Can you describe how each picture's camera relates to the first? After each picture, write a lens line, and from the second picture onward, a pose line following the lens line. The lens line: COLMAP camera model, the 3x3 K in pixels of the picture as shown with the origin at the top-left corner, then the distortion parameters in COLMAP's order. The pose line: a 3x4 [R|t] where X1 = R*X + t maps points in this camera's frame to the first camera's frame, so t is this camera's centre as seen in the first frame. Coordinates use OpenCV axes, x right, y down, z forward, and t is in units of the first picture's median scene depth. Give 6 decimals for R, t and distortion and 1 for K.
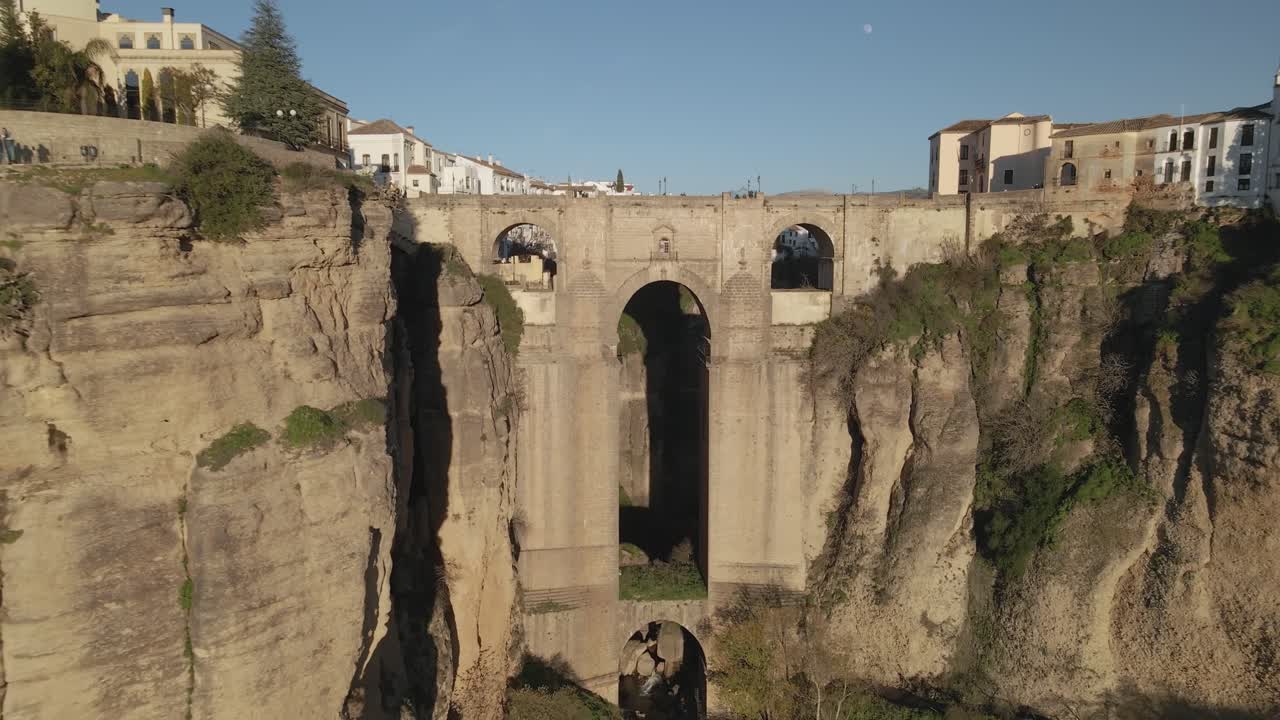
lens RADIAL K [[916.4, 0, 640.6], [0, 916.4, 360.5], [0, 0, 1]] dist [0.026152, 0.002436]
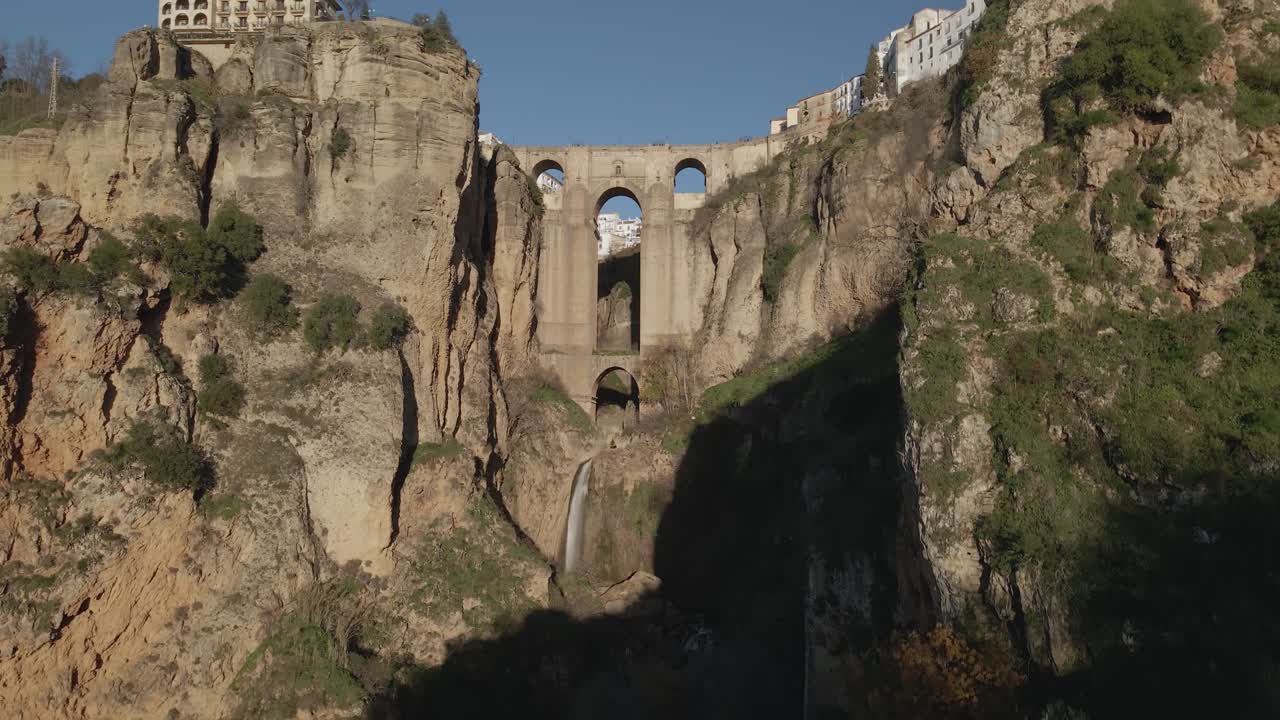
lens RADIAL K [[916.4, 0, 638.9], [0, 916.4, 358.8], [0, 0, 1]] dist [0.026152, 0.002436]
pose [[0.994532, -0.001572, -0.104420, 0.283116], [-0.019817, 0.978878, -0.203482, 0.690188], [0.102534, 0.204439, 0.973494, -0.846565]]
